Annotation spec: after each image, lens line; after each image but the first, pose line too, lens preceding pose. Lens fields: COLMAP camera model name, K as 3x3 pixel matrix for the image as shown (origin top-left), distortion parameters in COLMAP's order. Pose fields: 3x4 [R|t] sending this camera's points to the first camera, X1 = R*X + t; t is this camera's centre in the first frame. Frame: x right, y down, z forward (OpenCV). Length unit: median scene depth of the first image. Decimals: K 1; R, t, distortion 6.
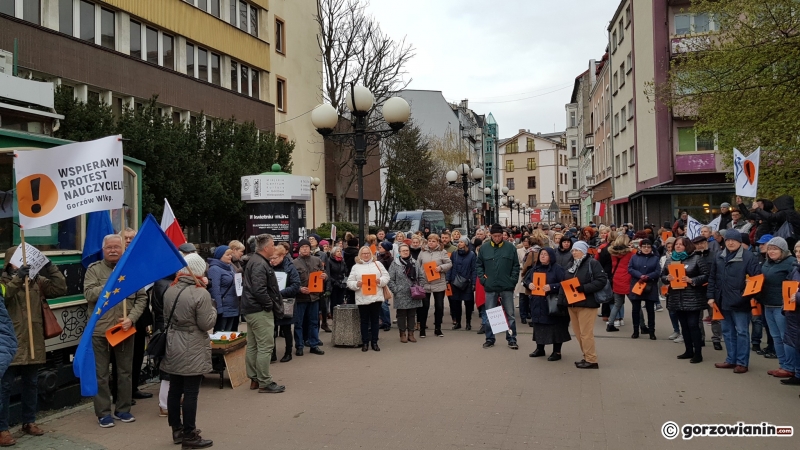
lens RADIAL K [[623.8, 0, 385.0], [0, 623.8, 212.2], [0, 0, 1]] dist [0.096867, -0.147027]
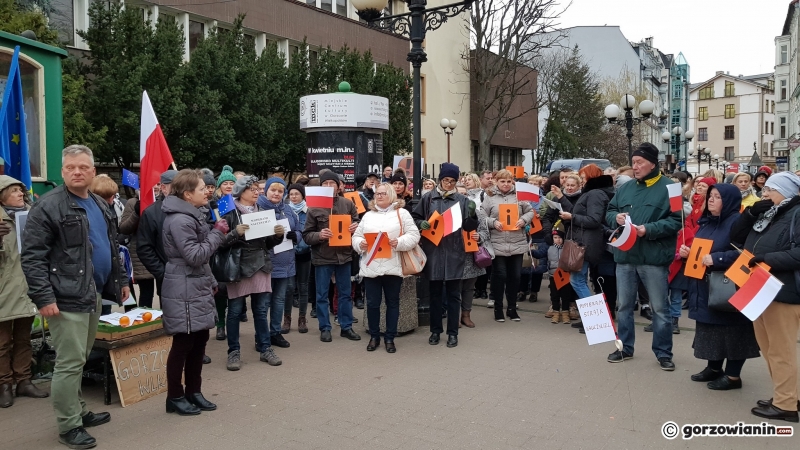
lens RADIAL K [[623.4, 0, 401.0], [0, 623.4, 219.9], [0, 0, 1]] dist [0.078187, -0.134741]
pose [[0.969077, 0.024840, -0.245504, 0.034125], [-0.004577, 0.996559, 0.082765, 0.011104], [0.246715, -0.079082, 0.965856, 0.106749]]
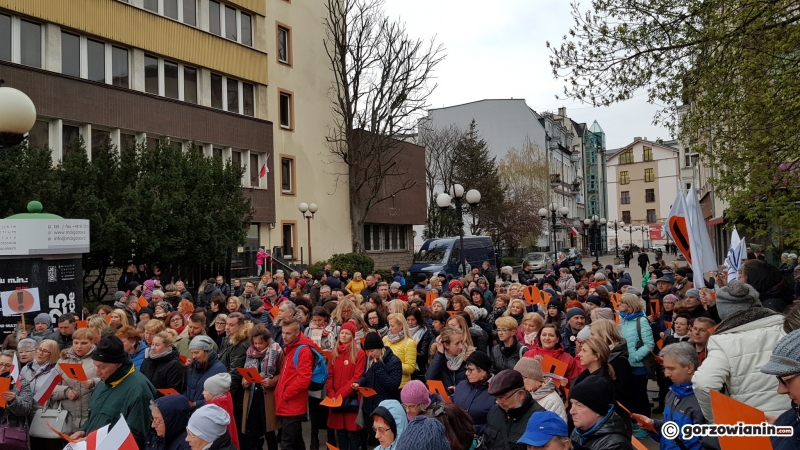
lens RADIAL K [[621.8, 0, 388.7], [0, 621.8, 225.6], [0, 0, 1]] dist [0.089806, -0.147998]
pose [[0.980948, -0.017142, -0.193513, 0.139540], [0.016161, 0.999847, -0.006650, -0.015752], [0.193597, 0.003396, 0.981075, 0.156185]]
